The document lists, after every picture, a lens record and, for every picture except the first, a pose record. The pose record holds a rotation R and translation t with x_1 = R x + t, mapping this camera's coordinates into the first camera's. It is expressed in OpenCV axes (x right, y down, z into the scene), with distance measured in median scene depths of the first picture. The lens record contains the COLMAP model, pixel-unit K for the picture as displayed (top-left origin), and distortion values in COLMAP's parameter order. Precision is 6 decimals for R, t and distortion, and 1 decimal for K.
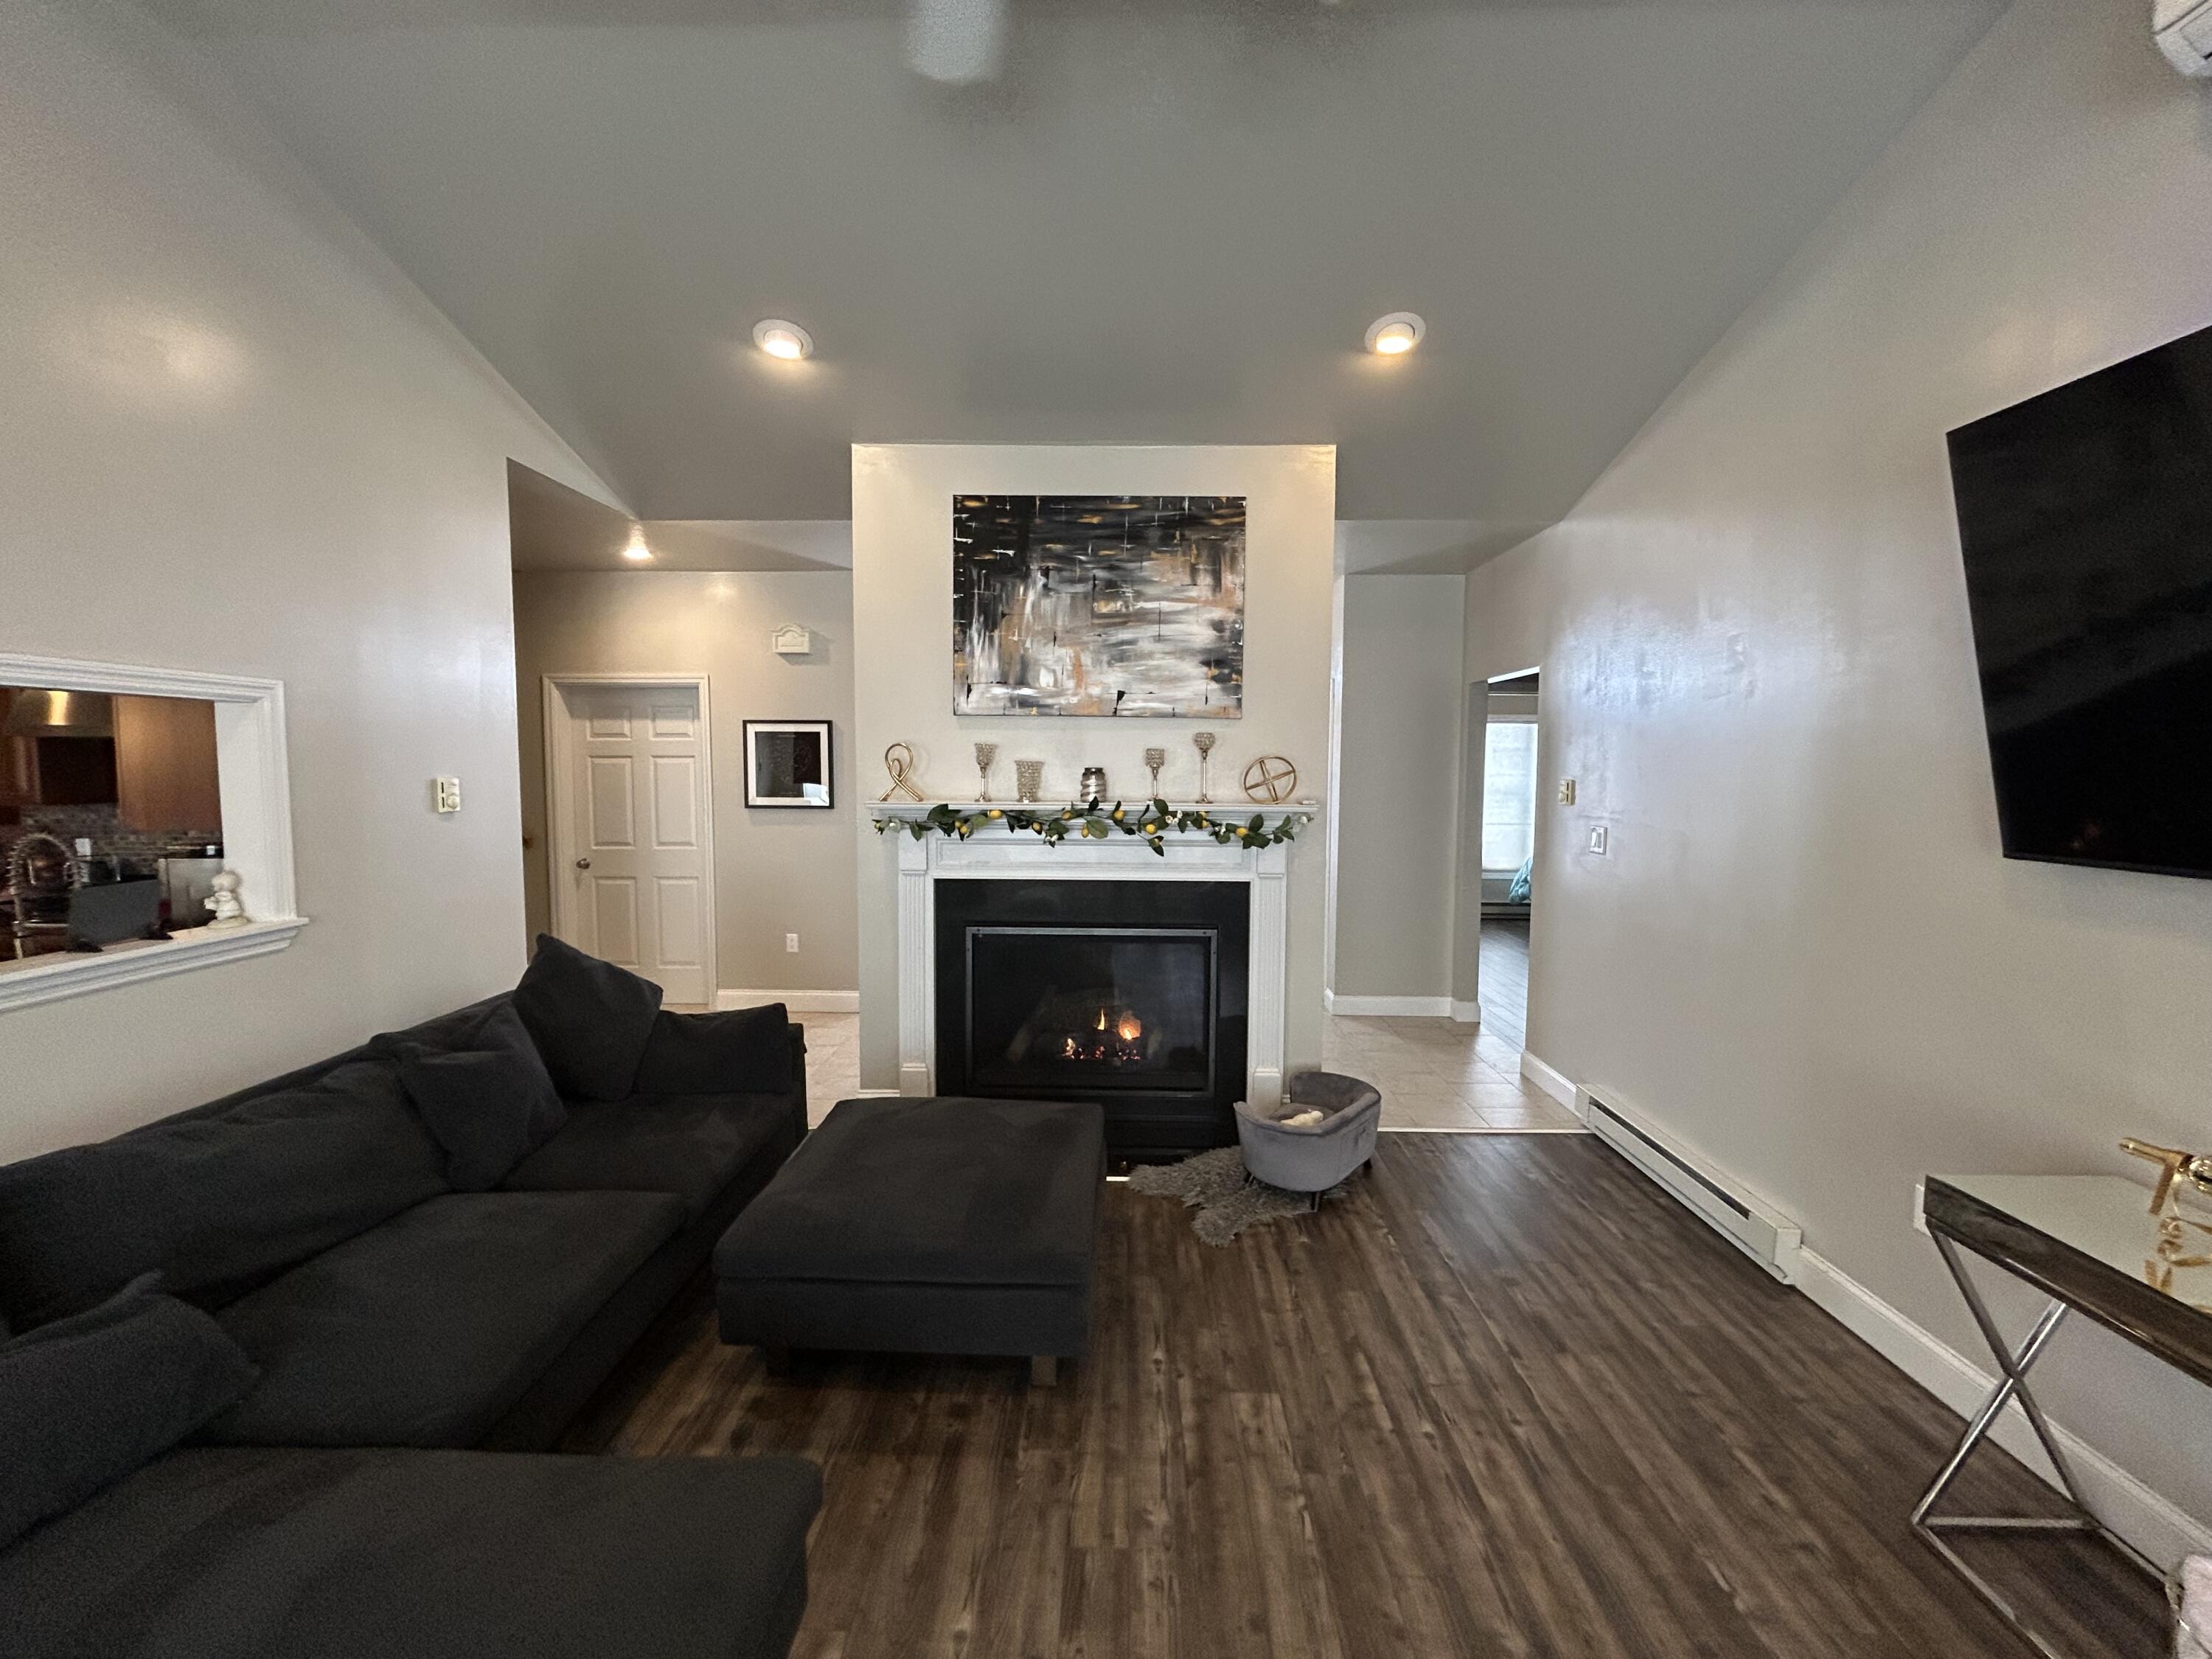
lens RADIAL K [[896.9, 0, 1104.2], [0, 896.9, 828.2], [0, 0, 1]] dist [-0.001310, 0.001626]
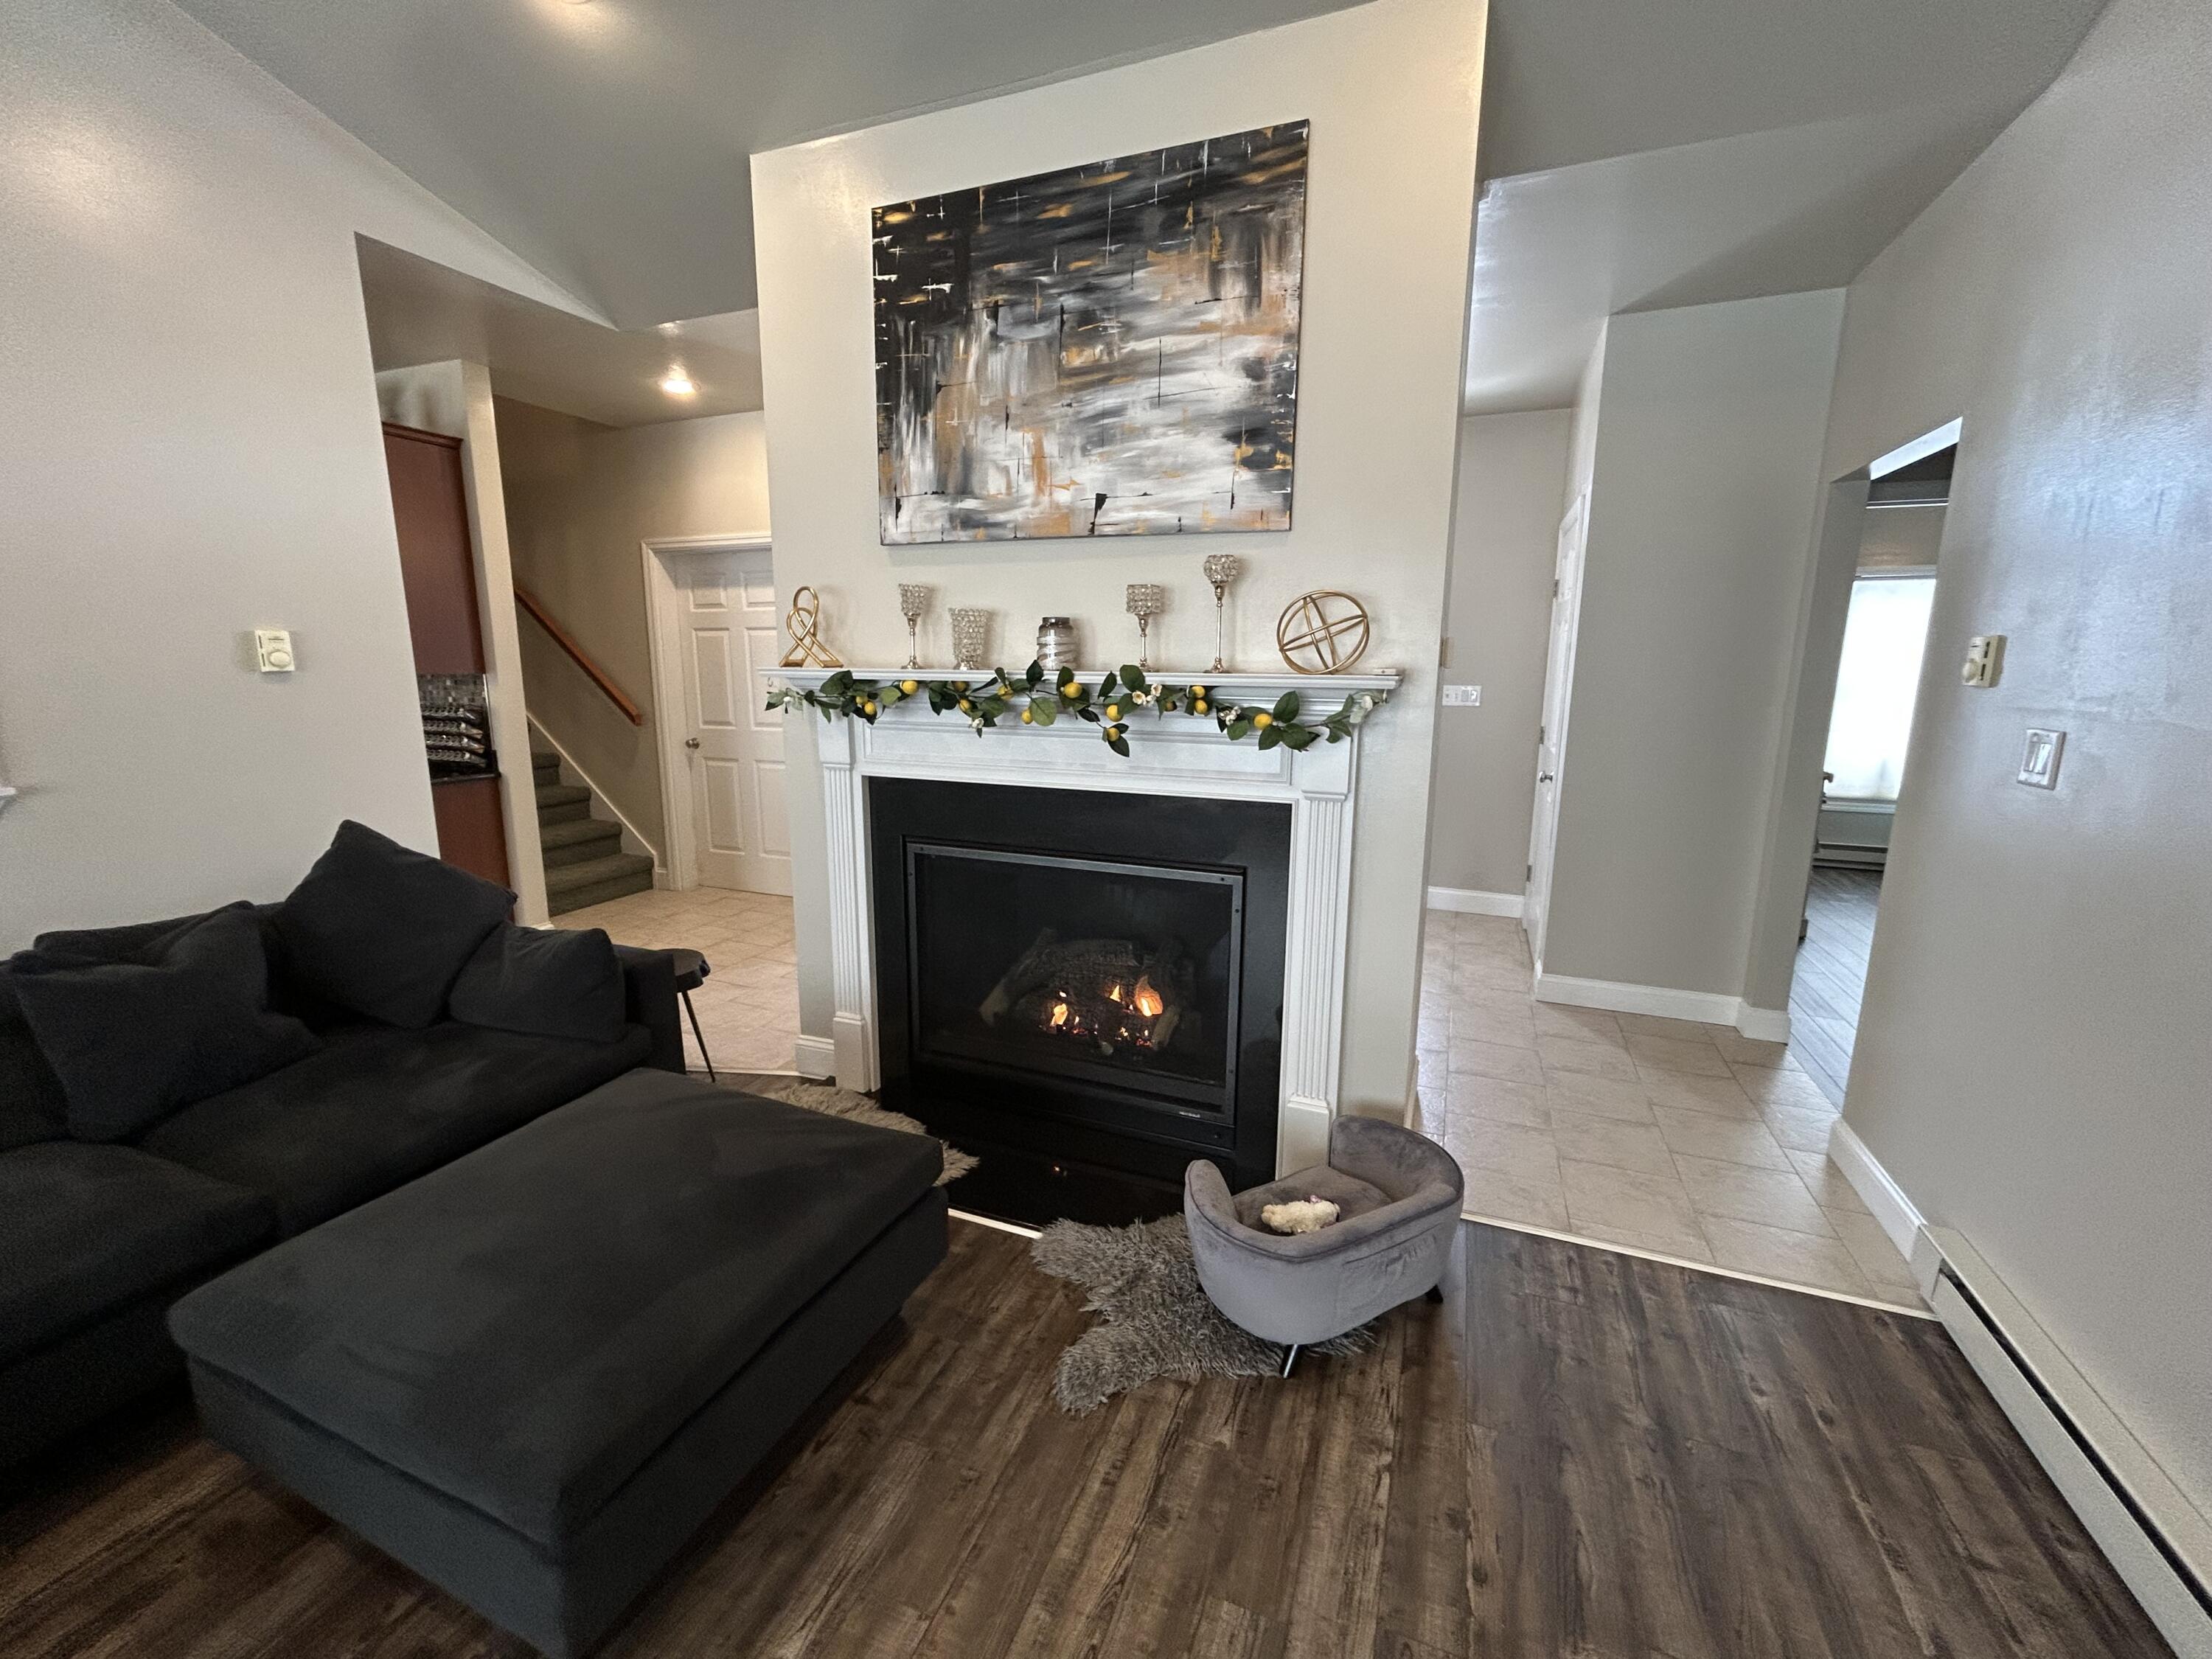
lens RADIAL K [[896.9, 0, 1104.2], [0, 896.9, 825.9], [0, 0, 1]] dist [-0.001310, 0.001626]
pose [[0.936380, 0.064778, -0.344959, 0.258095], [-0.025838, 0.992877, 0.116309, 0.006880], [0.350036, -0.099996, 0.931384, 0.385847]]
